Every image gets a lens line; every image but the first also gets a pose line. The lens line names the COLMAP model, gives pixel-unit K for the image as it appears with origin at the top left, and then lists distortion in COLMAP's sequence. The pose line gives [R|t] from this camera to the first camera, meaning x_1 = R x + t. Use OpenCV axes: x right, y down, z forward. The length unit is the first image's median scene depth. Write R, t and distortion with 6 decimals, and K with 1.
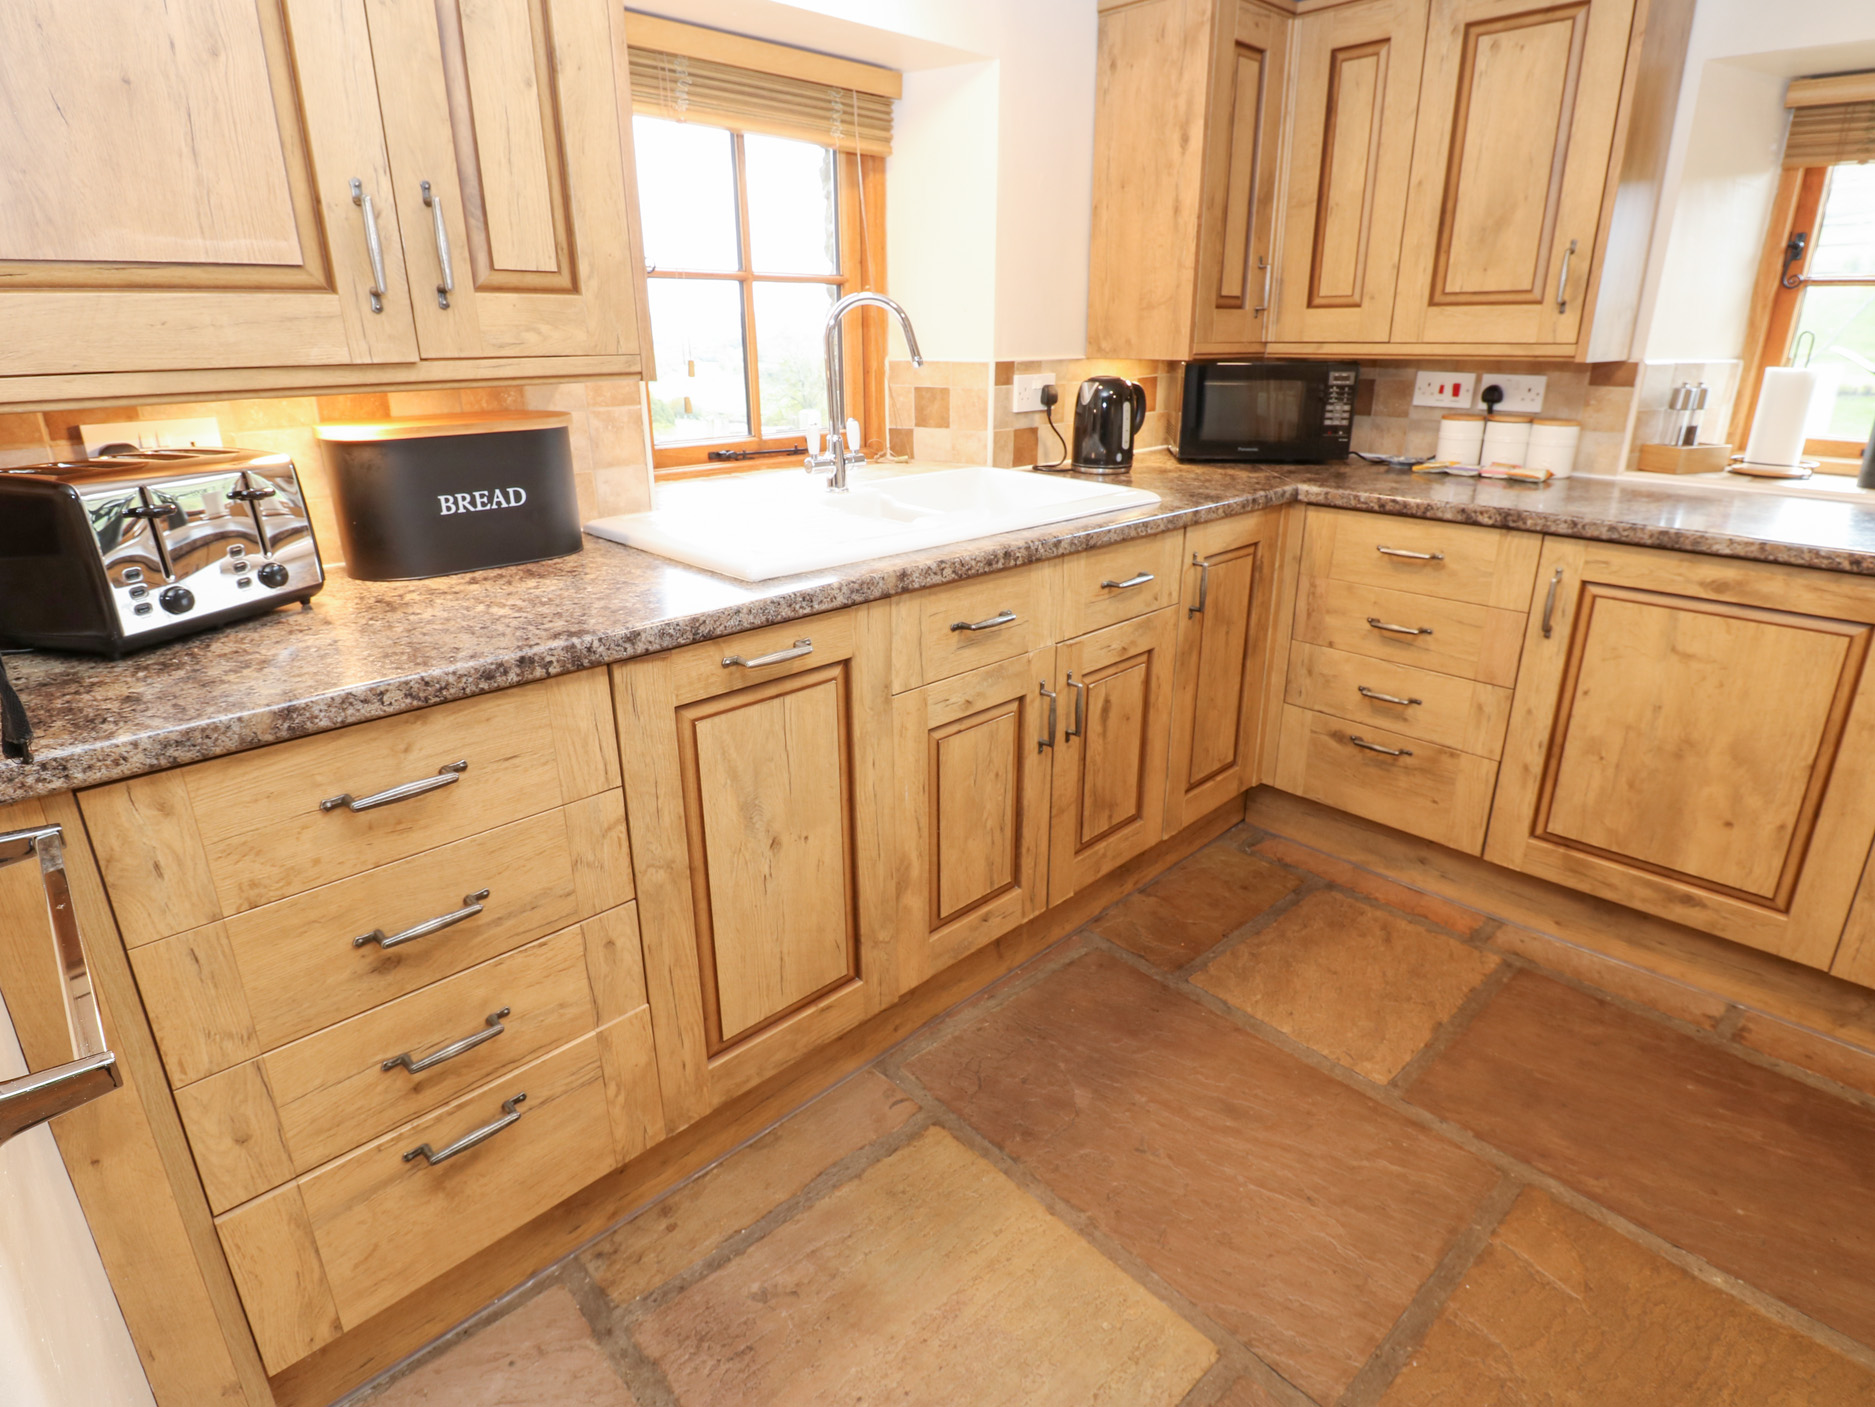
lens RADIAL K [[1007.9, 0, 950.3], [0, 1007.9, 678.5], [0, 0, 1]] dist [0.003574, -0.015496]
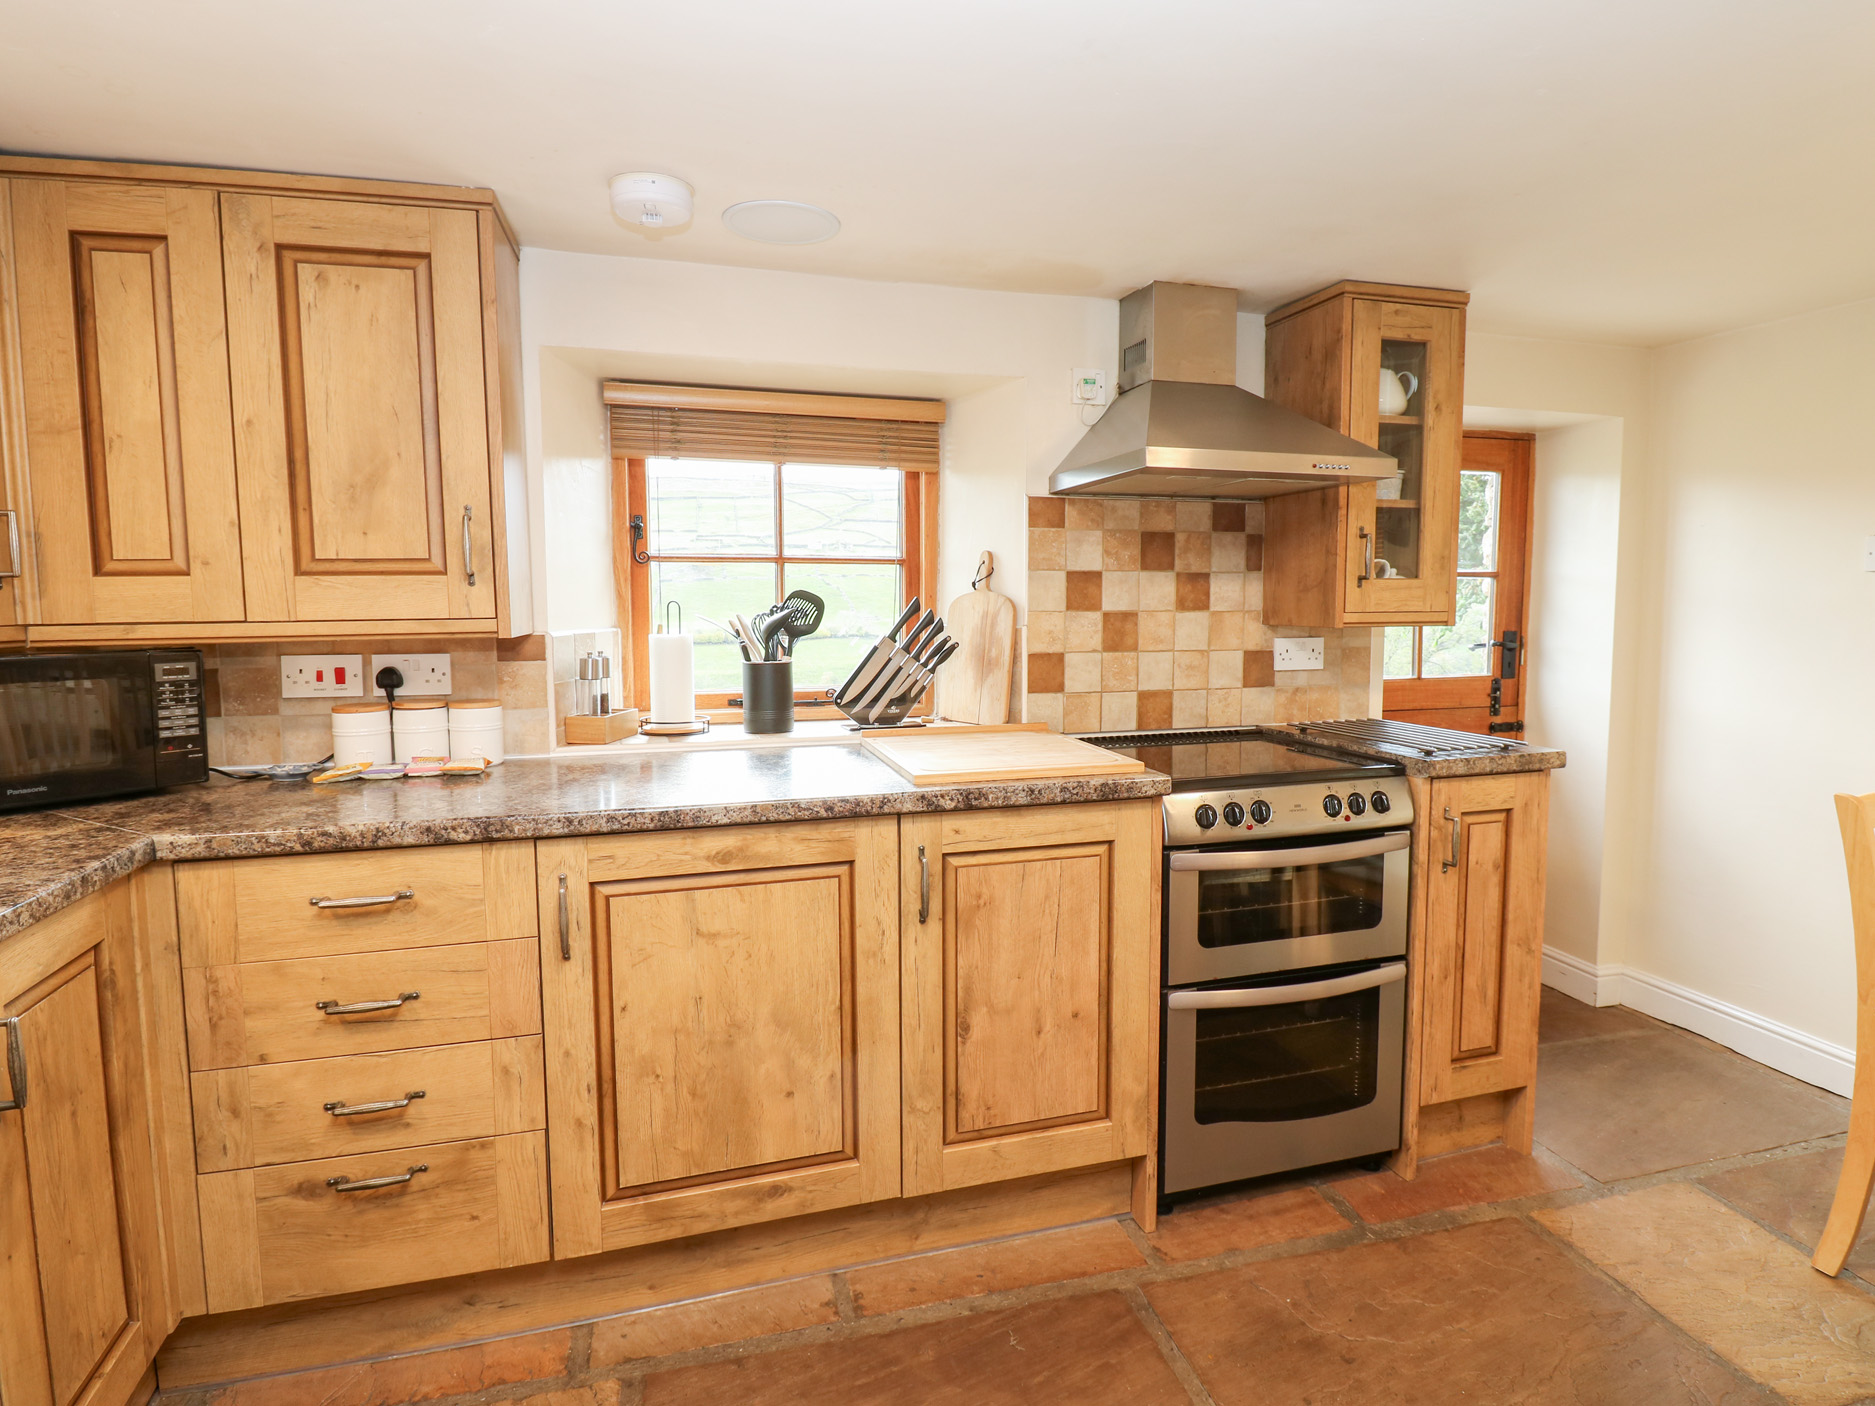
lens RADIAL K [[1007.9, 0, 950.3], [0, 1007.9, 678.0], [0, 0, 1]] dist [0.003574, -0.015496]
pose [[0.462626, -0.070943, 0.883710, 0.025245], [0.294237, 0.952580, -0.077562, -0.093848], [-0.836302, 0.295902, 0.461563, 0.266035]]
